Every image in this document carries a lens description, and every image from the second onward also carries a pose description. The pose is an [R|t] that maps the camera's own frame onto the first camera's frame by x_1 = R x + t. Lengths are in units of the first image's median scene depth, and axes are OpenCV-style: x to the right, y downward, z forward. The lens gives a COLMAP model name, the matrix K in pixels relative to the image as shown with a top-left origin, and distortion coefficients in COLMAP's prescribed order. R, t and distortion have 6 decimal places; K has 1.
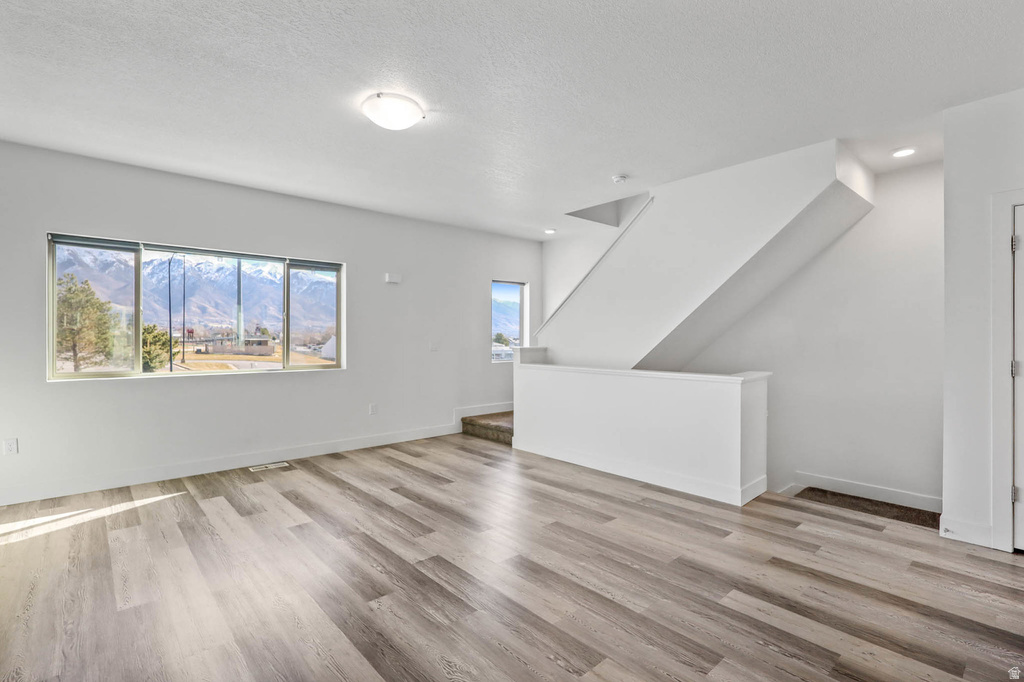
lens RADIAL K [[478.9, 0, 522.1], [0, 478.9, 336.2], [0, 0, 1]] dist [-0.001734, -0.000146]
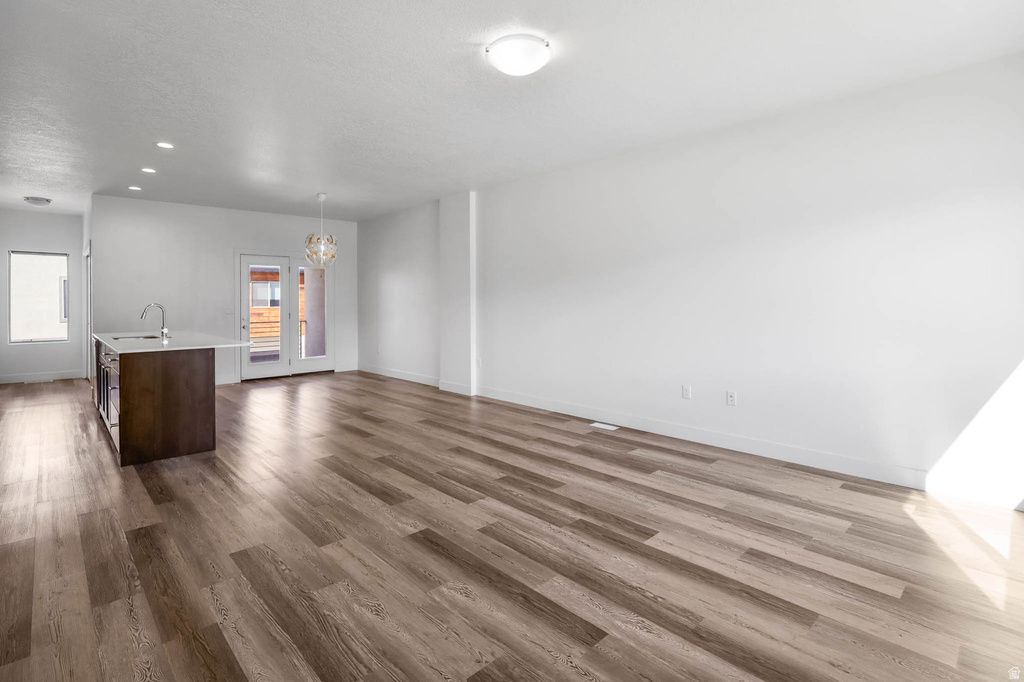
lens RADIAL K [[487.0, 0, 506.7], [0, 487.0, 302.0], [0, 0, 1]] dist [-0.001763, -0.000098]
pose [[-0.999960, 0.002673, -0.008549, -0.211368], [0.002683, 0.999996, -0.001150, 0.005890], [0.008546, -0.001173, -0.999963, 1.737807]]
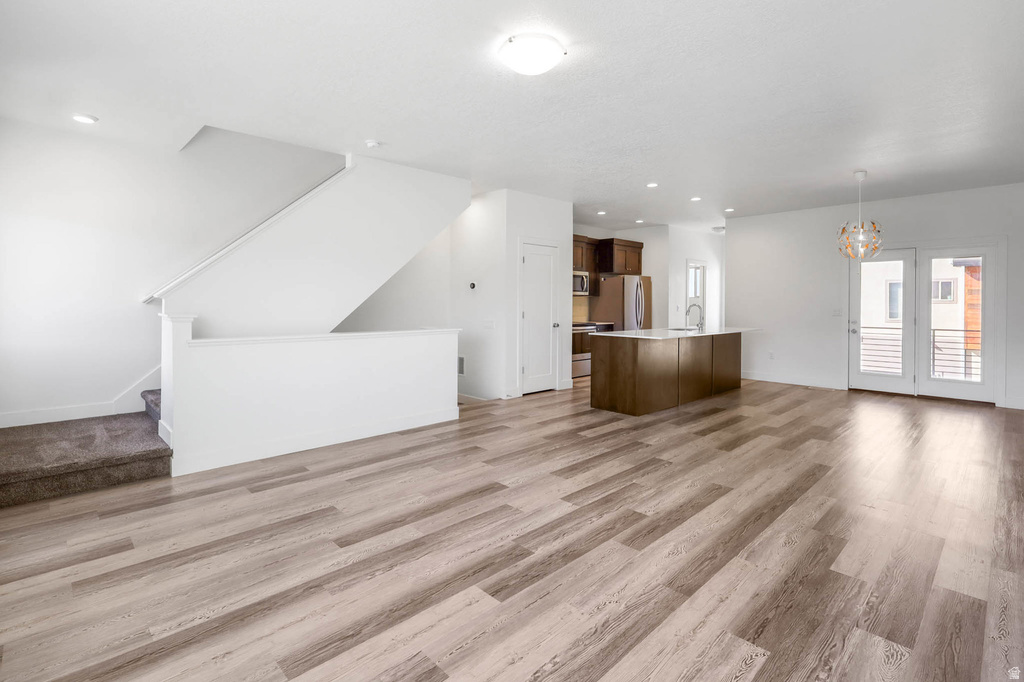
lens RADIAL K [[487.0, 0, 506.7], [0, 487.0, 302.0], [0, 0, 1]] dist [-0.001763, -0.000098]
pose [[-0.025384, -0.003173, 0.999673, -1.074019], [-0.009423, 0.999951, 0.002935, 0.001658], [-0.999633, -0.009346, -0.025412, 0.960121]]
